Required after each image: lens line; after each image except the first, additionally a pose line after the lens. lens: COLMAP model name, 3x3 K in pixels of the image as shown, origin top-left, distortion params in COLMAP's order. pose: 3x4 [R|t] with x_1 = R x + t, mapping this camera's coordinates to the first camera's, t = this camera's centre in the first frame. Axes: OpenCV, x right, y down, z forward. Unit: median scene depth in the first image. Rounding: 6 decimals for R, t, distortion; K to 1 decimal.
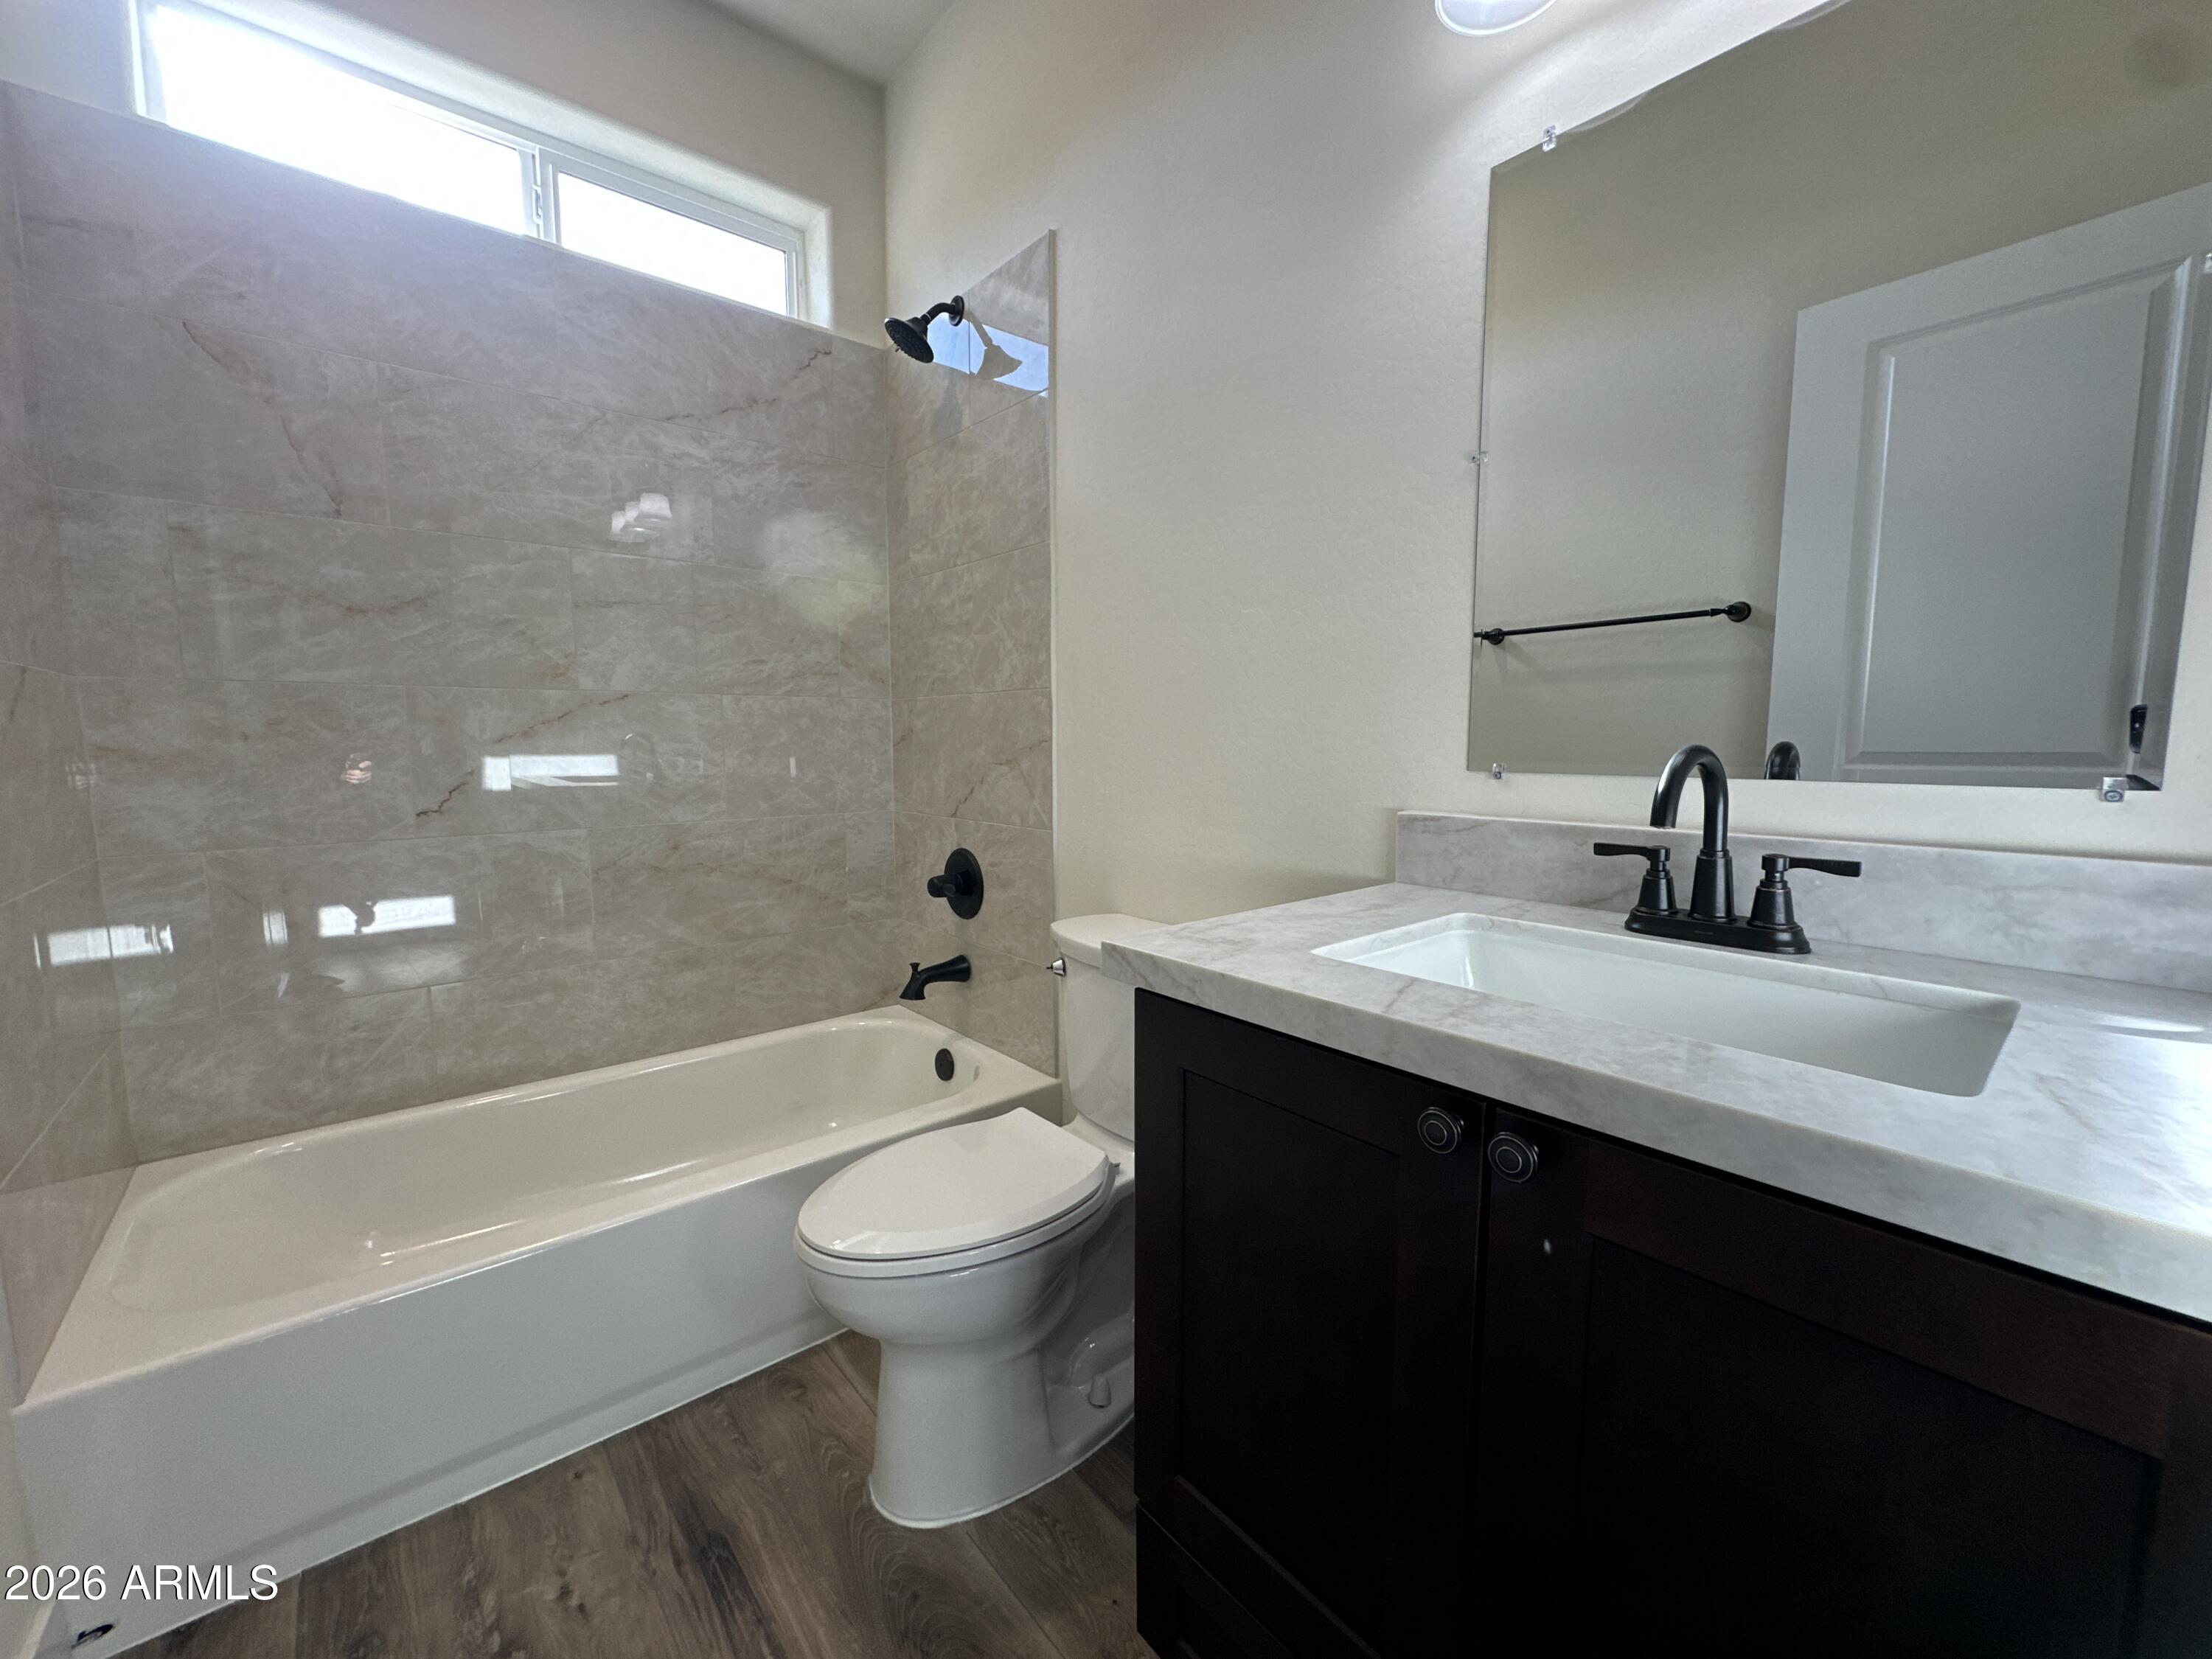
lens RADIAL K [[886.5, 0, 1108.6], [0, 886.5, 830.6], [0, 0, 1]] dist [-0.004619, 0.000062]
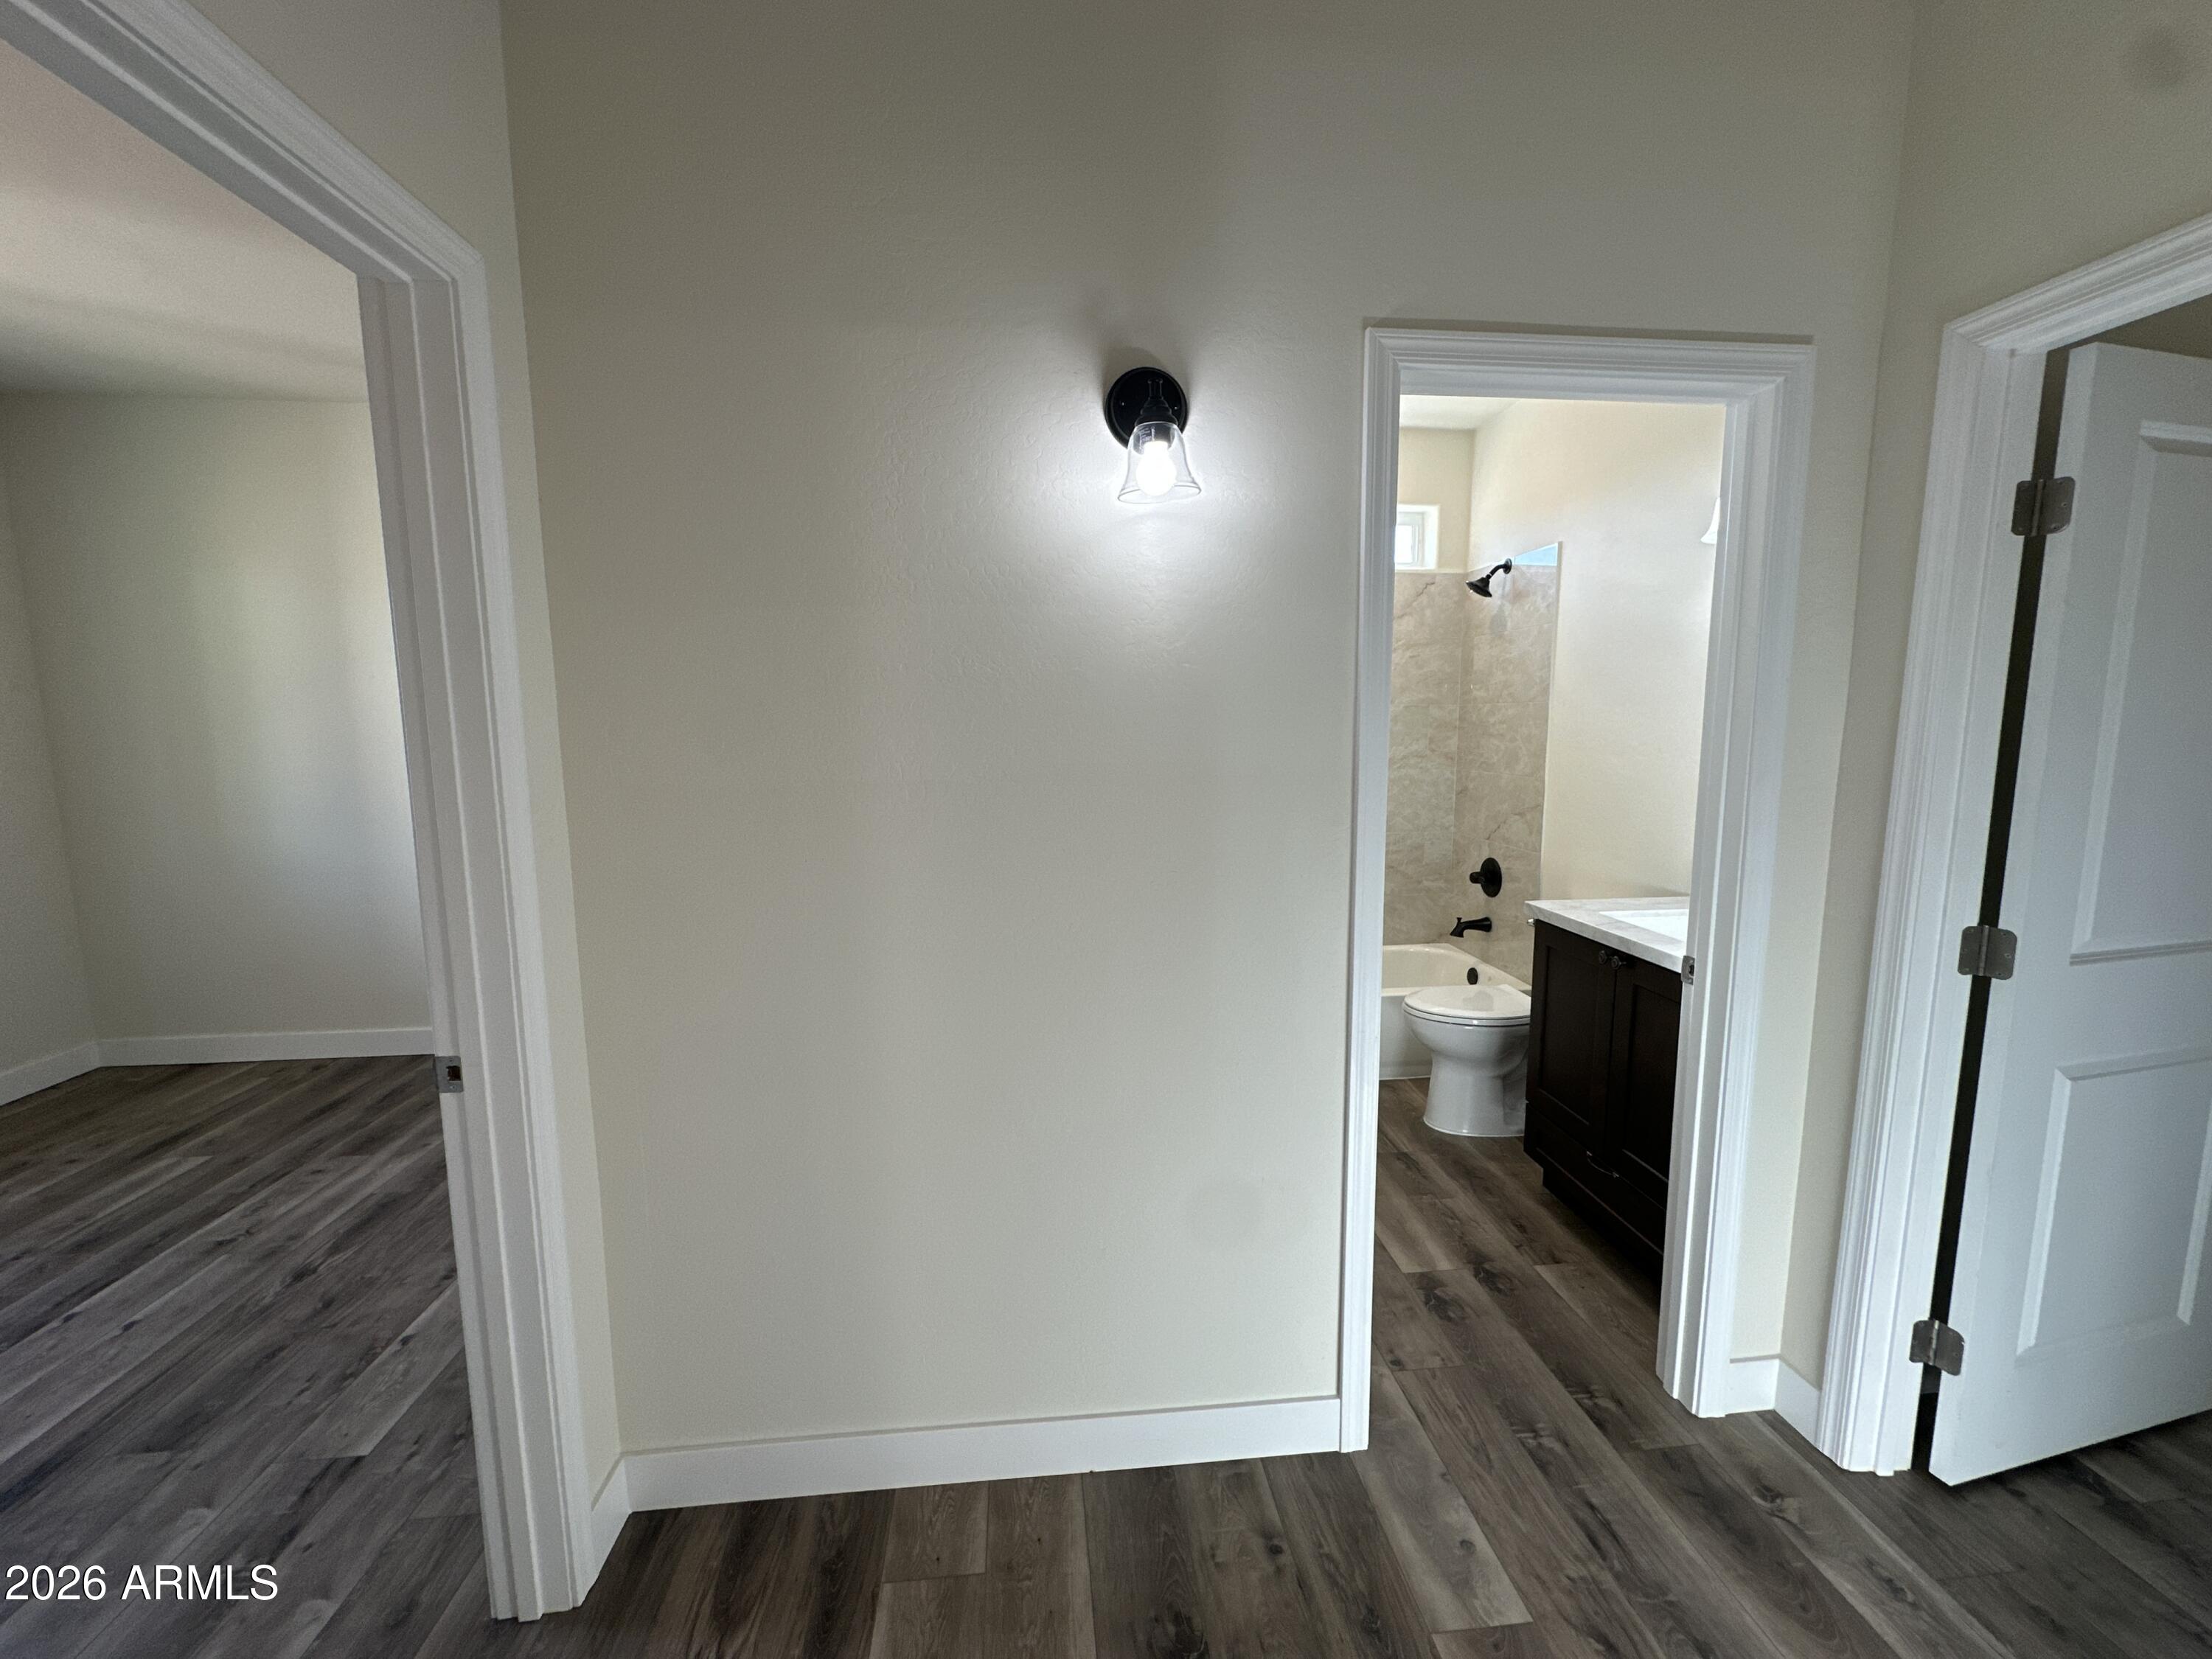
lens RADIAL K [[886.5, 0, 1108.6], [0, 886.5, 830.6], [0, 0, 1]] dist [-0.004619, 0.000062]
pose [[0.820822, 0.067709, -0.567156, 0.222252], [-0.055515, 0.997705, 0.038764, -0.064263], [0.568479, -0.000332, 0.822698, -0.960437]]
